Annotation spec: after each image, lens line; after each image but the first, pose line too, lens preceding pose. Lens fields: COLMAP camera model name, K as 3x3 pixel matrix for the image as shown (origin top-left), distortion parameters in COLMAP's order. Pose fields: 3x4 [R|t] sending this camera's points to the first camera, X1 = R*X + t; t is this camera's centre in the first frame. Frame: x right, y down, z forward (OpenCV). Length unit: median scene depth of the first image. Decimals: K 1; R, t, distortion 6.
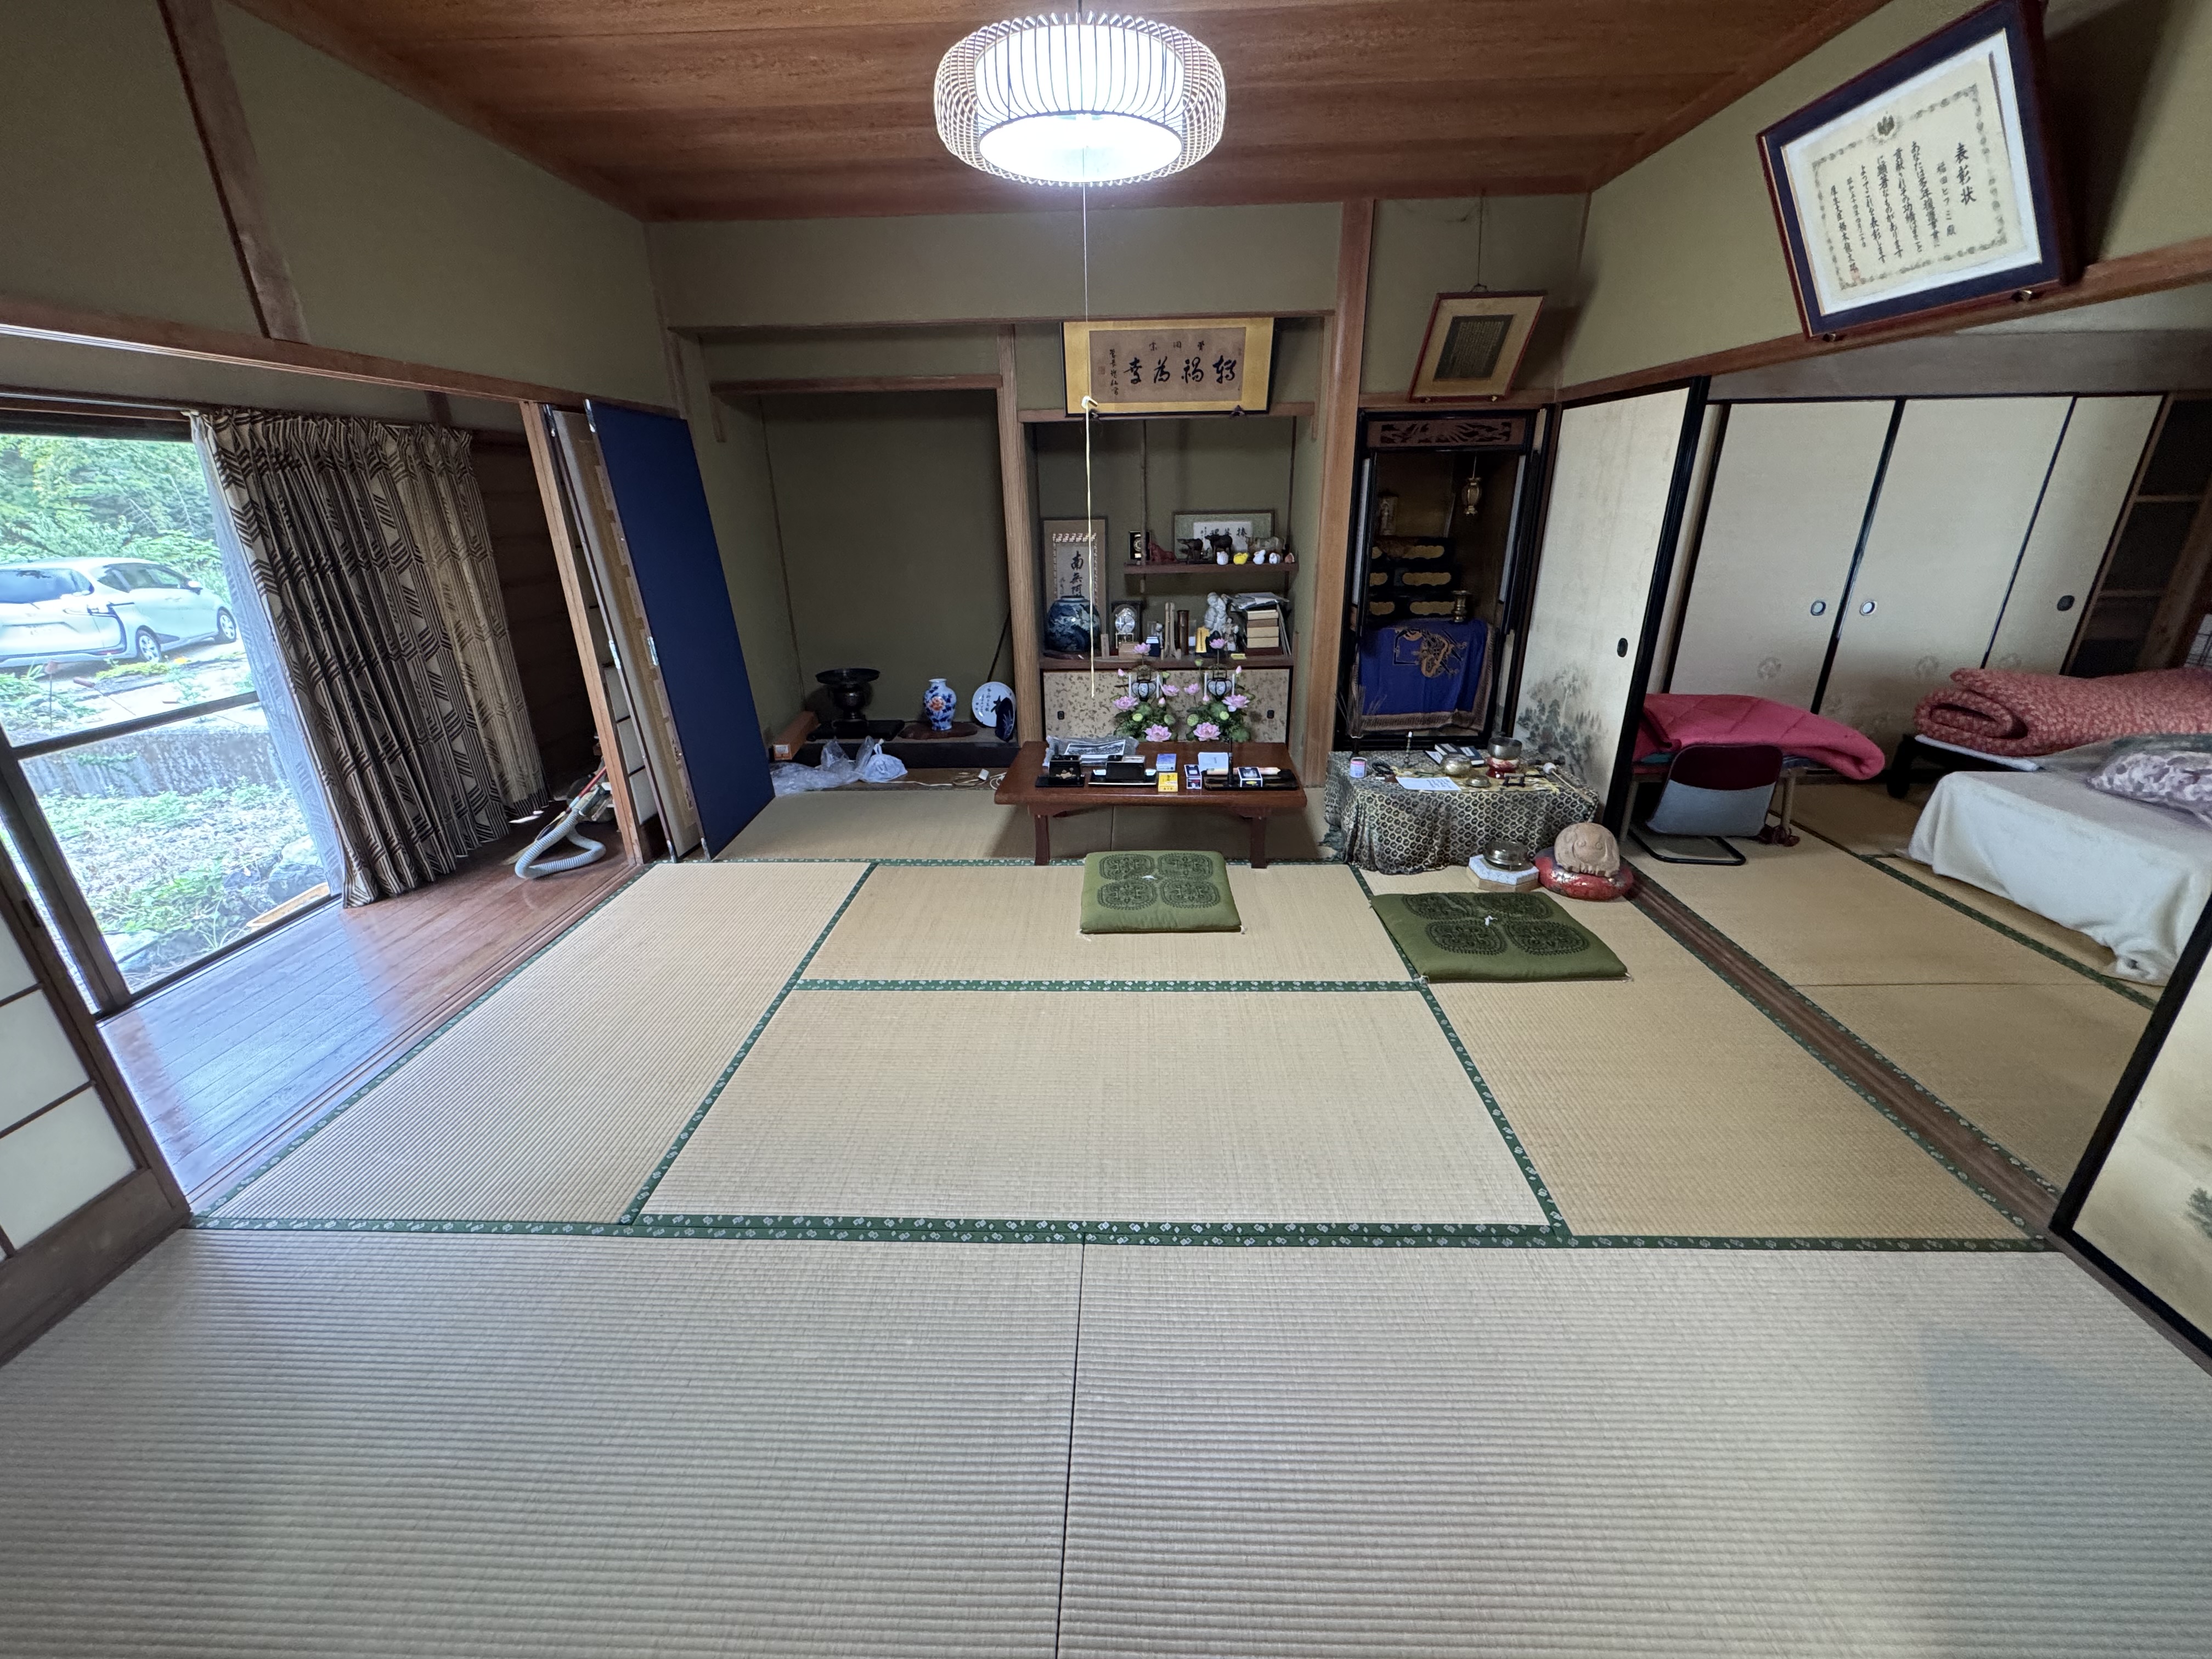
lens RADIAL K [[879.0, 0, 1106.8], [0, 879.0, 831.0], [0, 0, 1]] dist [-0.003445, -0.000244]
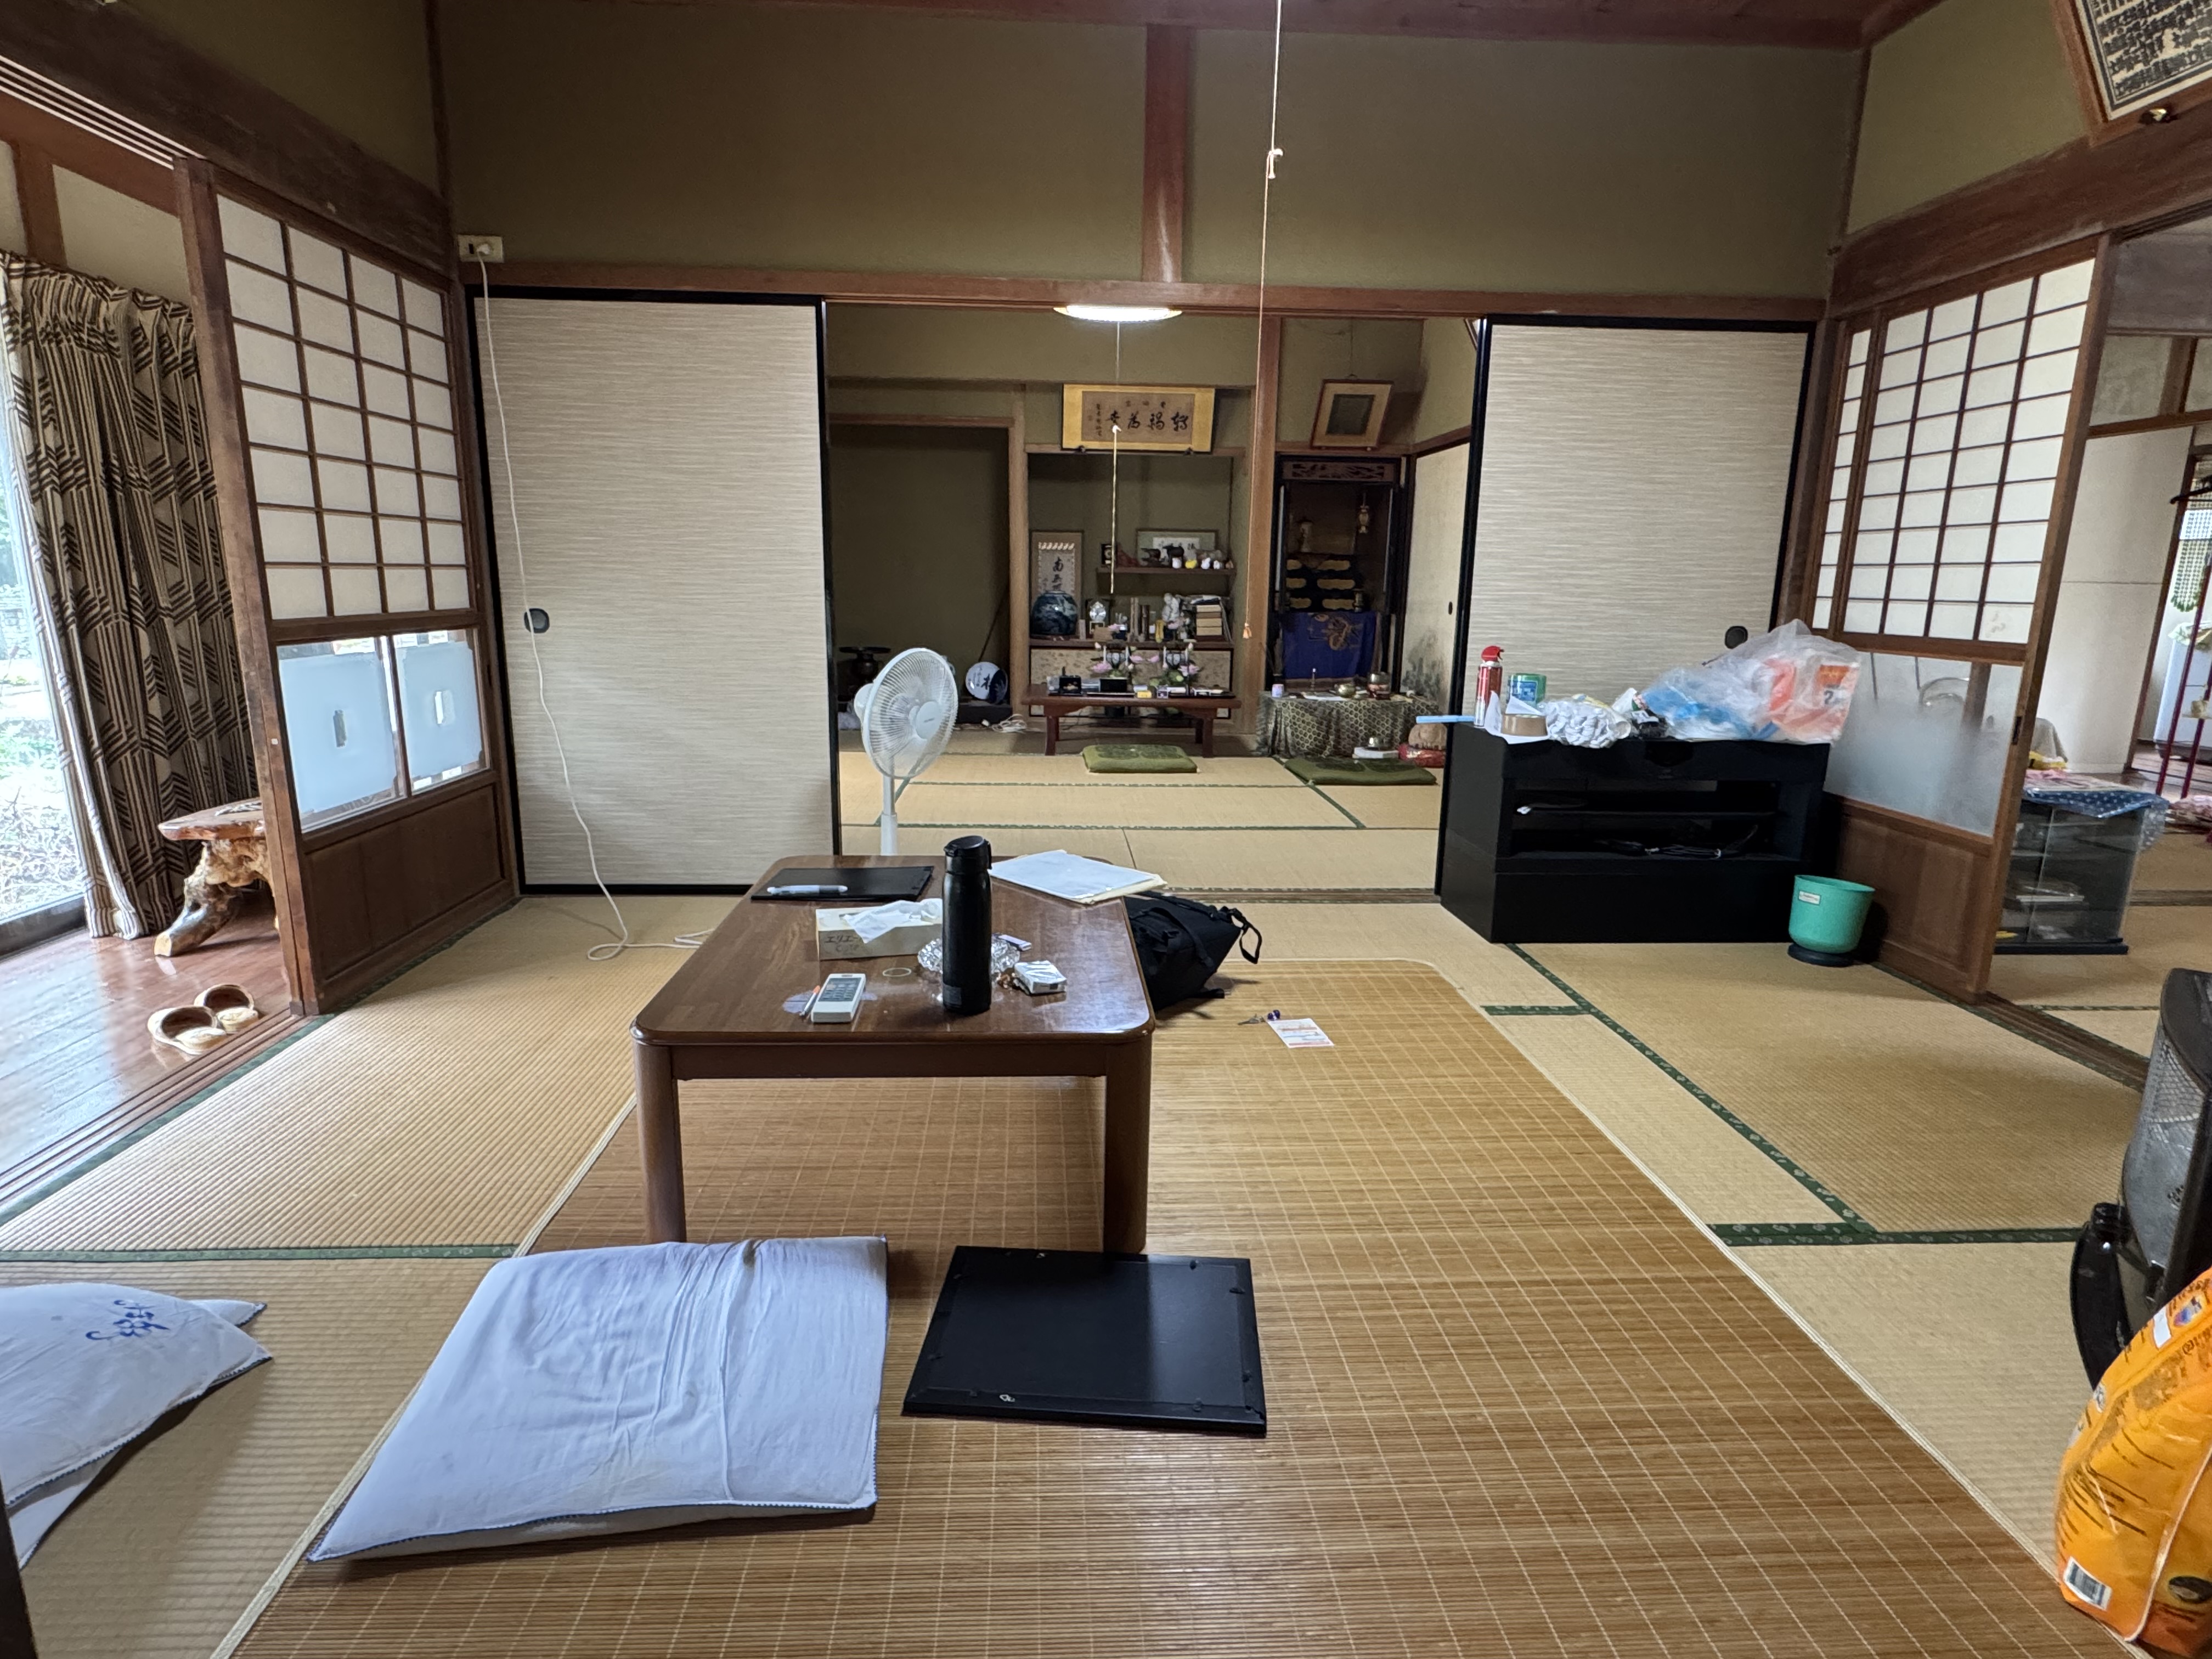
lens RADIAL K [[1168.4, 0, 1102.0], [0, 1168.4, 829.3], [0, 0, 1]] dist [0.001333, -0.000051]
pose [[0.996434, 0.016420, 0.082767, -0.111834], [-0.003565, 0.988199, -0.153131, 0.336029], [-0.084305, 0.152290, 0.984734, -0.604574]]
